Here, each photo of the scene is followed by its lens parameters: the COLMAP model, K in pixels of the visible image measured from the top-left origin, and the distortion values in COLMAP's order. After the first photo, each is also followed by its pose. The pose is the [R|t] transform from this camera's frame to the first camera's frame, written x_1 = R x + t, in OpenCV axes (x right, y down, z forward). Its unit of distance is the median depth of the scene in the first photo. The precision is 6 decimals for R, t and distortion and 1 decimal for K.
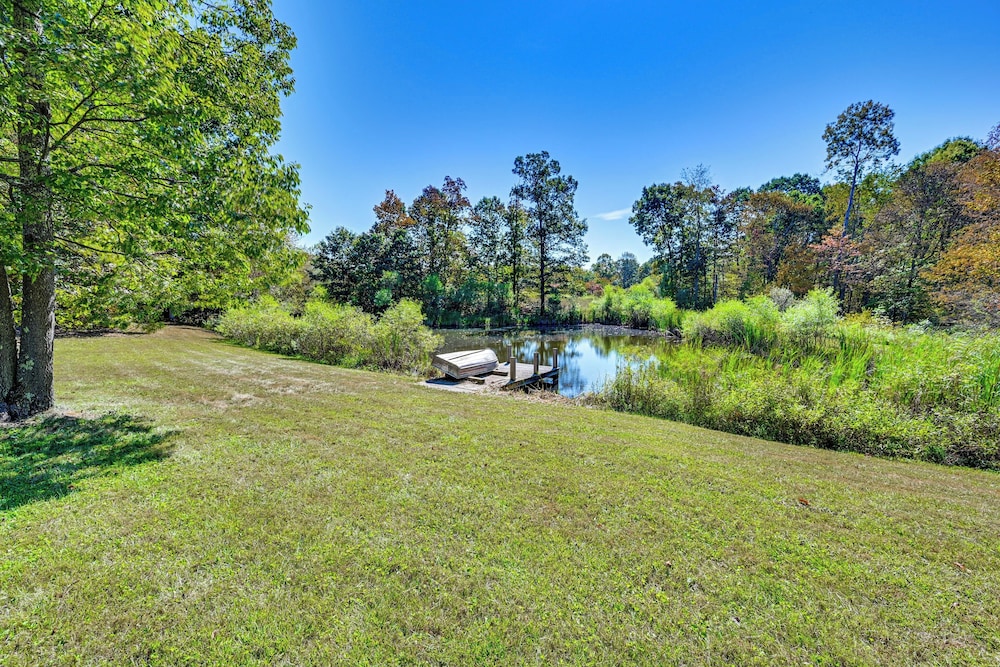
lens RADIAL K [[384.8, 0, 500.9], [0, 384.8, 342.7], [0, 0, 1]] dist [-0.001268, -0.000084]
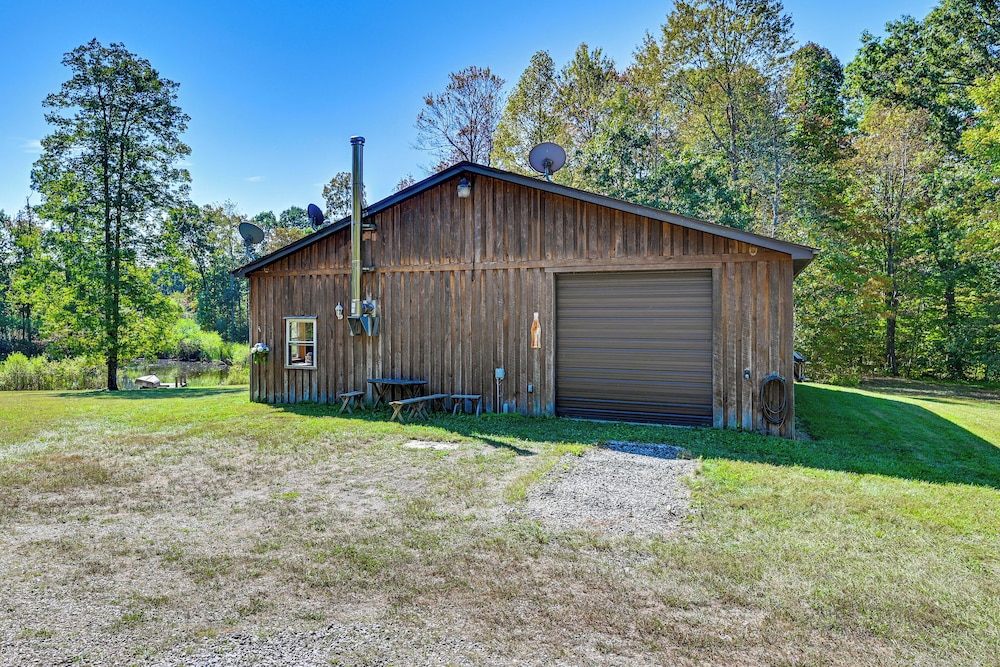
lens RADIAL K [[880.5, 0, 499.2], [0, 880.5, 298.8], [0, 0, 1]] dist [-0.041874, 0.003184]
pose [[0.694953, -0.009150, 0.718997, -0.689141], [0.088216, 0.993450, -0.072624, 0.038496], [-0.713624, 0.113897, 0.691208, -1.142614]]
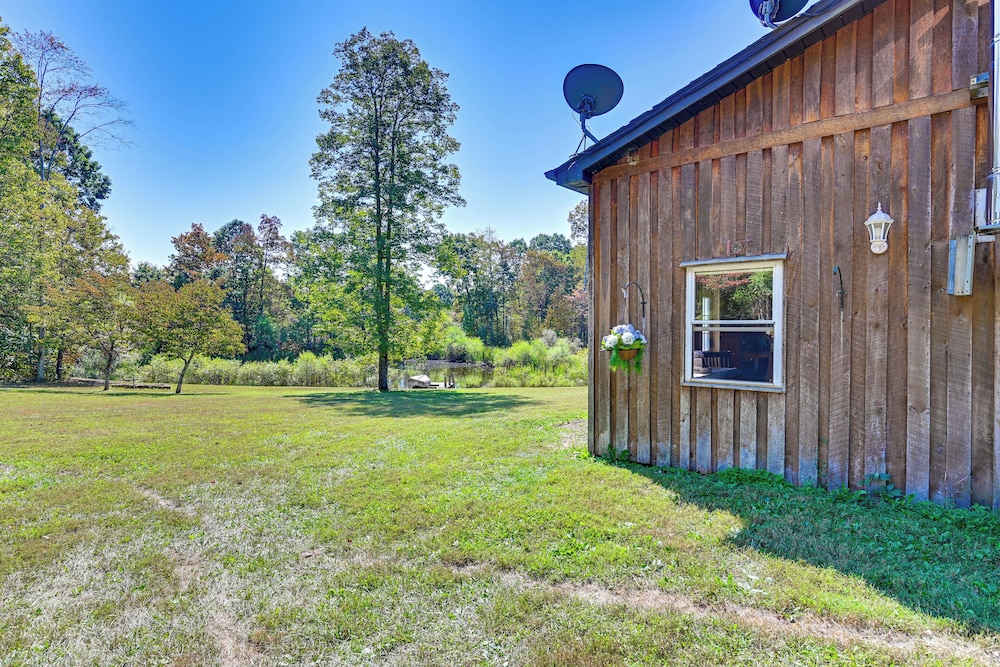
lens RADIAL K [[634.2, 0, 500.0], [0, 634.2, 333.5], [0, 0, 1]] dist [0.000165, 0.000303]
pose [[0.862030, -0.014310, 0.506655, -0.485998], [0.058912, 0.995655, -0.072114, 0.023544], [-0.503422, 0.092013, 0.859127, -0.727390]]
